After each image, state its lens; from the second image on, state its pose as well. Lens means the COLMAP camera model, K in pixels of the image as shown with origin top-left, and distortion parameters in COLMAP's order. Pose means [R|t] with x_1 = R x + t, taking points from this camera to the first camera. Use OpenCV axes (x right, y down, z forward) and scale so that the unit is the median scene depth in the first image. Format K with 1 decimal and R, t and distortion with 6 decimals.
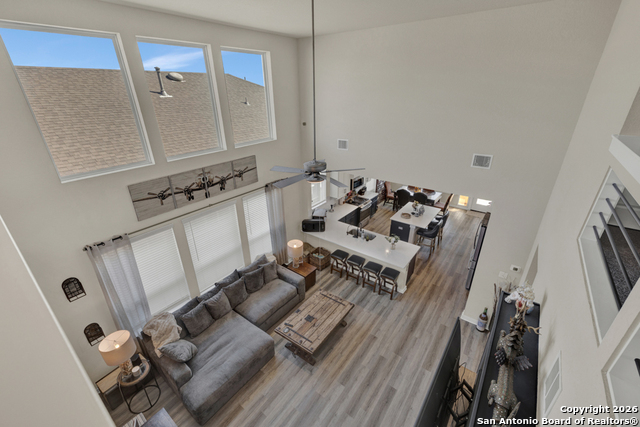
lens RADIAL K [[275.3, 0, 308.5], [0, 275.3, 206.2], [0, 0, 1]] dist [-0.007875, 0.001647]
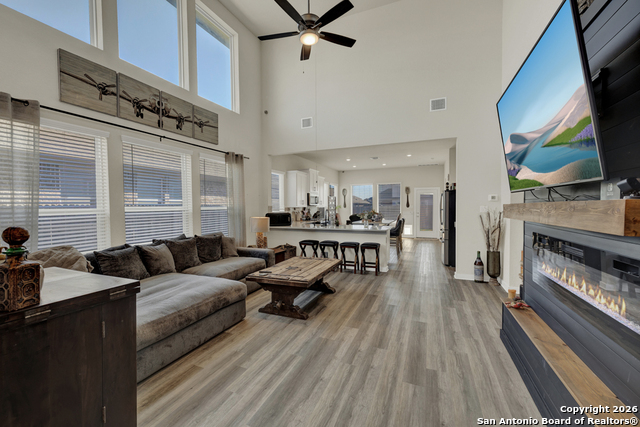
lens RADIAL K [[270.6, 0, 311.6], [0, 270.6, 206.9], [0, 0, 1]] dist [-0.007095, 0.001072]
pose [[0.966635, 0.012630, 0.255845, -0.134078], [0.087633, 0.922213, -0.376621, 0.535308], [-0.240700, 0.386476, 0.890337, 0.270014]]
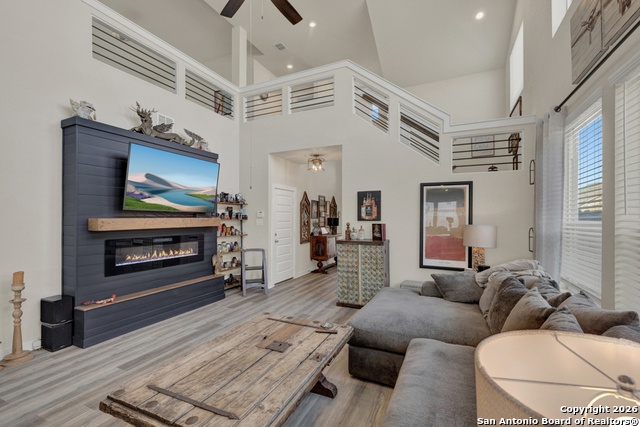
lens RADIAL K [[283.3, 0, 315.9], [0, 283.3, 215.2], [0, 0, 1]] dist [0.000225, -0.000983]
pose [[-0.973383, 0.016116, -0.228617, 0.038605], [-0.071705, 0.926029, 0.370578, 0.107357], [0.217678, 0.377108, -0.900226, 1.277894]]
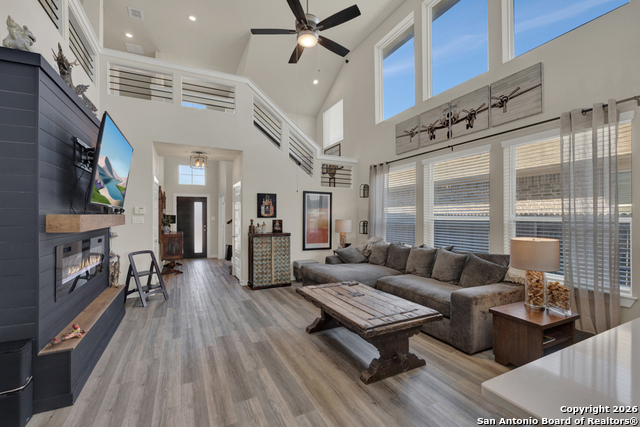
lens RADIAL K [[275.3, 0, 318.1], [0, 275.3, 214.2], [0, 0, 1]] dist [-0.007875, 0.001647]
pose [[-0.425561, 0.012300, -0.904846, 0.567013], [-0.344184, 0.922560, 0.174415, 0.176183], [0.836920, 0.385657, -0.388372, 1.090879]]
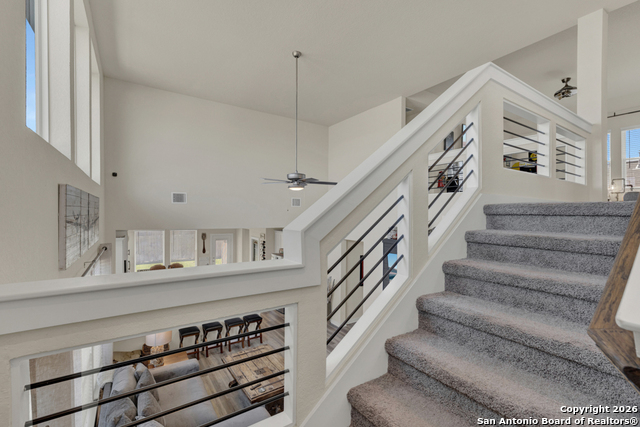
lens RADIAL K [[283.3, 0, 323.8], [0, 283.3, 214.6], [0, 0, 1]] dist [0.000225, -0.000983]
pose [[0.292367, 0.019053, 0.956116, -0.771905], [0.360659, 0.923777, -0.128693, 0.148478], [-0.885690, 0.382457, 0.263210, 0.416859]]
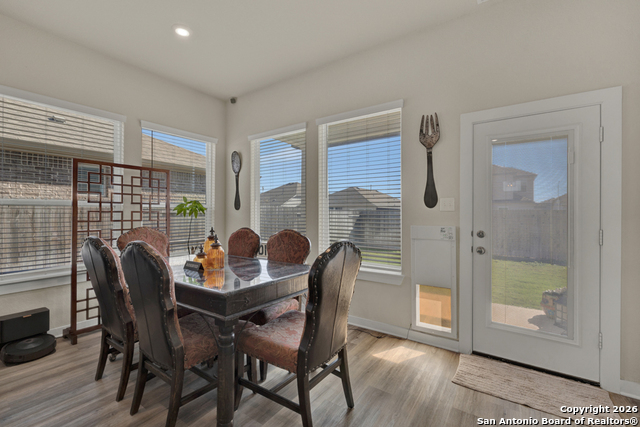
lens RADIAL K [[270.6, 0, 315.0], [0, 270.6, 209.5], [0, 0, 1]] dist [-0.007095, 0.001072]
pose [[0.996539, 0.022554, 0.080011, 0.920075], [0.010659, 0.919881, -0.392053, -0.018911], [-0.082443, 0.391549, 0.916457, 1.589613]]
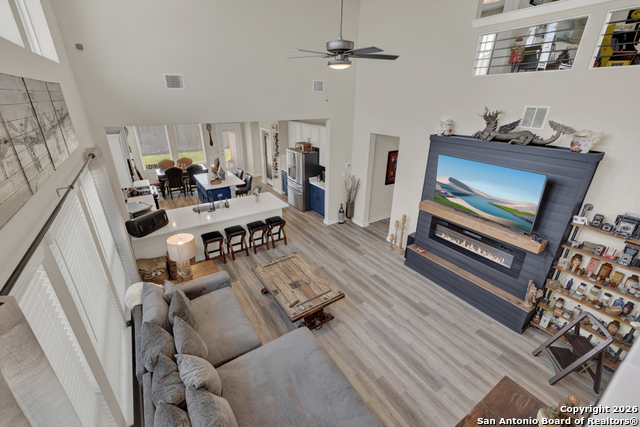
lens RADIAL K [[275.3, 0, 317.8], [0, 275.3, 210.9], [0, 0, 1]] dist [-0.007875, 0.001647]
pose [[0.320615, -0.342789, 0.883007, -0.596917], [0.359356, 0.906546, 0.221446, 0.065243], [-0.876396, 0.246315, 0.413835, 0.562474]]
